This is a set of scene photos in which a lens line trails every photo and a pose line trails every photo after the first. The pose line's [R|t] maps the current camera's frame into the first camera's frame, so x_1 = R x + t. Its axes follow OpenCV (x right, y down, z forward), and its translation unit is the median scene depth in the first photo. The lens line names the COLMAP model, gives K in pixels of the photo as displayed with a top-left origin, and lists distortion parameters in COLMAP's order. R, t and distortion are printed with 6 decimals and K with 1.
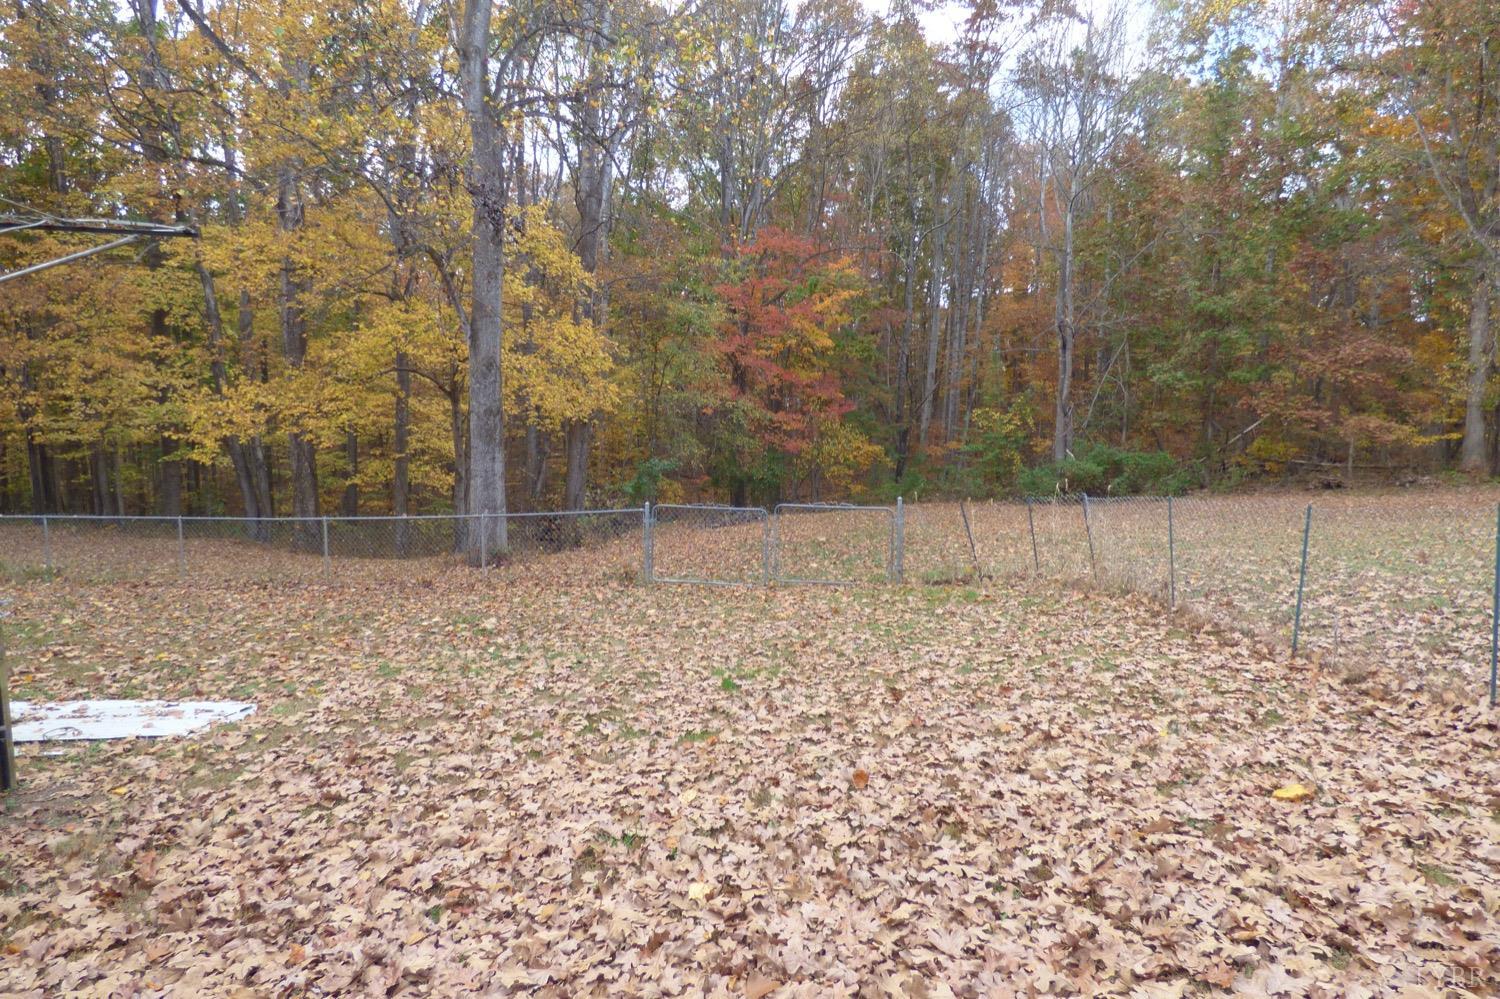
lens RADIAL K [[896.1, 0, 757.2], [0, 896.1, 498.3], [0, 0, 1]] dist [-0.019535, -0.002055]
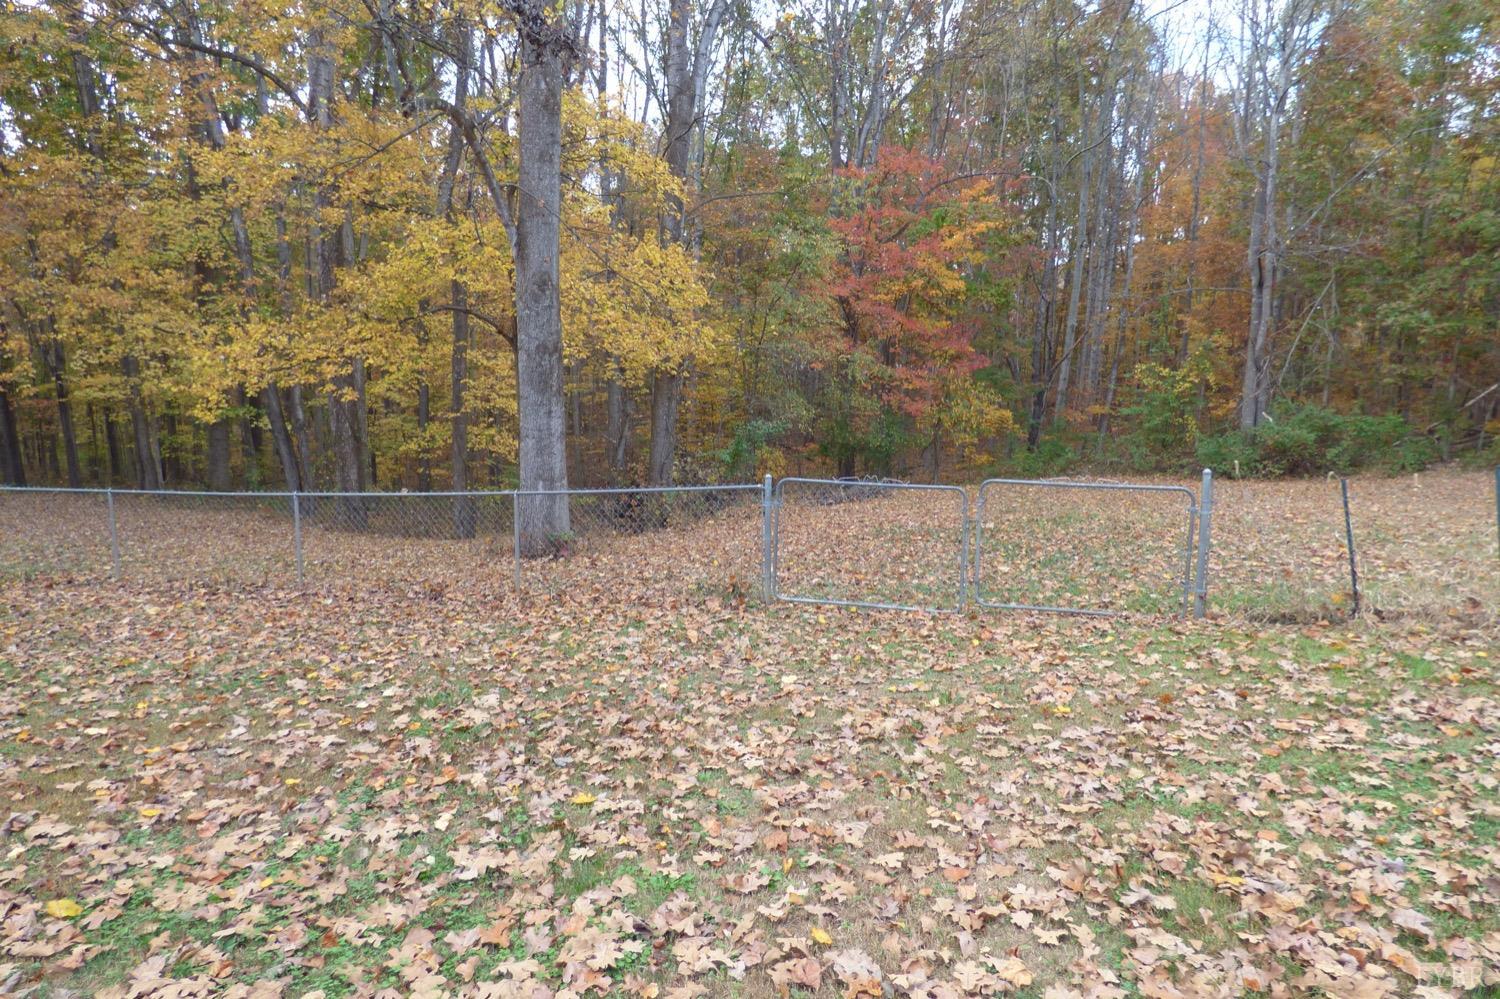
lens RADIAL K [[896.1, 0, 747.3], [0, 896.1, 499.8], [0, 0, 1]] dist [-0.019535, -0.002055]
pose [[0.994032, 0.011519, -0.108482, -0.030848], [-0.007836, 0.999380, 0.034315, 0.000385], [0.108811, -0.033260, 0.993506, 0.168270]]
